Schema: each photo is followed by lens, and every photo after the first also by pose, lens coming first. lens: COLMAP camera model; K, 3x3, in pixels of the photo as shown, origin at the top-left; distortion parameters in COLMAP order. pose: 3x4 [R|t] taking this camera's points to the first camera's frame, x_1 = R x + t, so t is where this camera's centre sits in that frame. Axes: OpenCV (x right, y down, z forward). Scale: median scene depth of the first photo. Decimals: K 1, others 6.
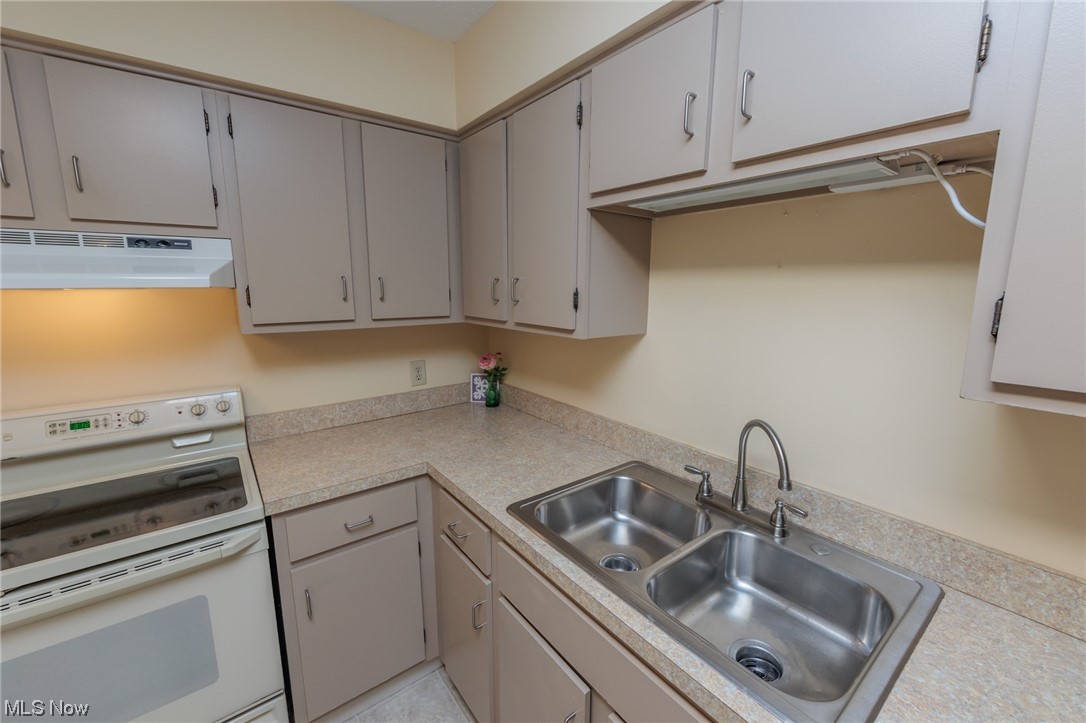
lens RADIAL K [[427.4, 0, 546.7], [0, 427.4, 355.4], [0, 0, 1]] dist [-0.003127, -0.000150]
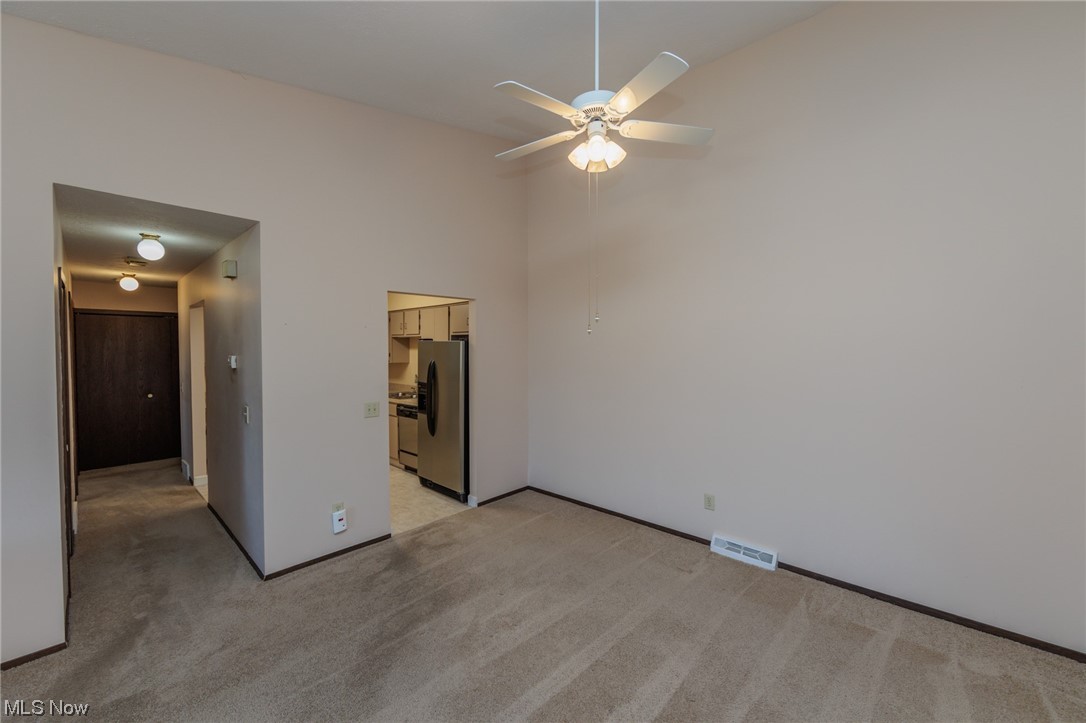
lens RADIAL K [[427.4, 0, 541.6], [0, 427.4, 356.6], [0, 0, 1]] dist [-0.003127, -0.000150]
pose [[0.988337, -0.009607, 0.151981, 0.990779], [0.031068, 0.989739, -0.139472, 0.596504], [-0.149082, 0.142567, 0.978493, -3.835734]]
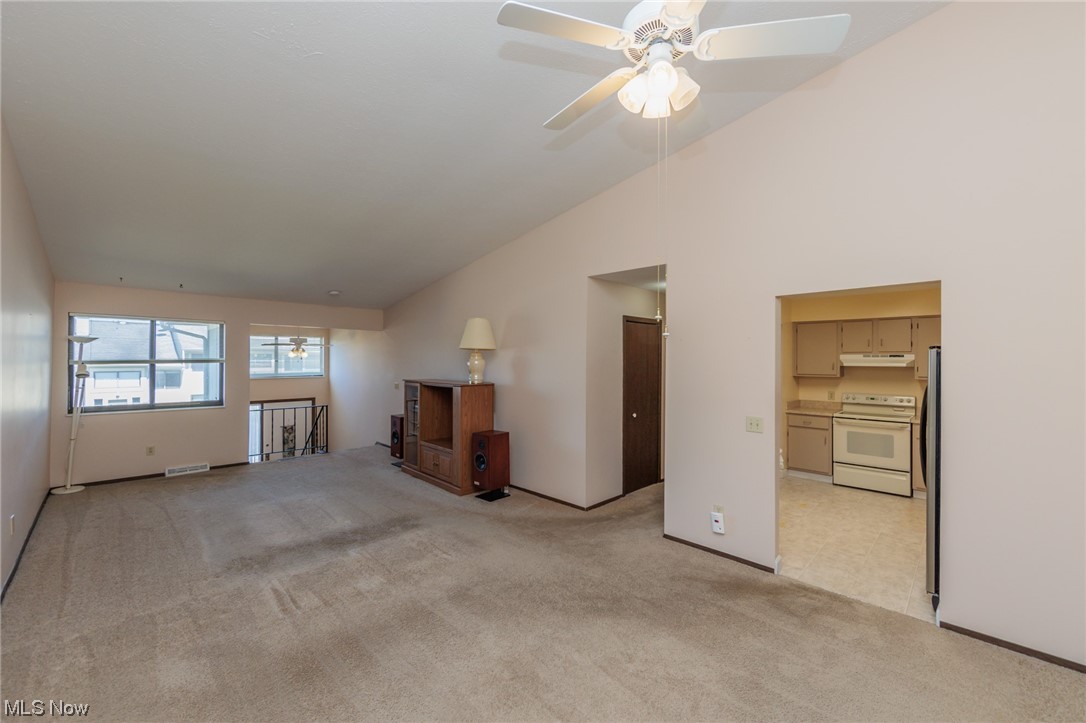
lens RADIAL K [[427.4, 0, 548.1], [0, 427.4, 359.4], [0, 0, 1]] dist [-0.003127, -0.000150]
pose [[0.124954, -0.004357, -0.992153, 2.621558], [-0.166907, 0.985647, -0.025349, 0.416842], [0.978023, 0.168765, 0.122434, -2.654165]]
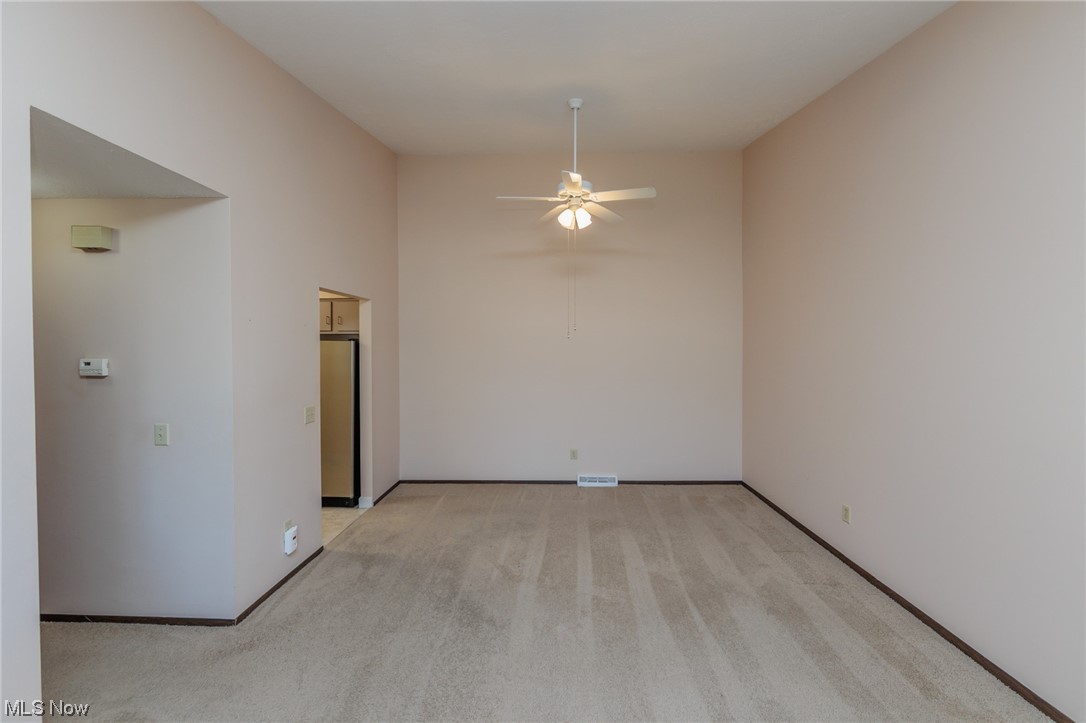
lens RADIAL K [[427.4, 0, 549.1], [0, 427.4, 353.4], [0, 0, 1]] dist [-0.003127, -0.000150]
pose [[0.638674, -0.014893, 0.769333, -0.582031], [0.128079, 0.987923, -0.087203, 0.563744], [-0.758743, 0.154229, 0.632868, -3.693288]]
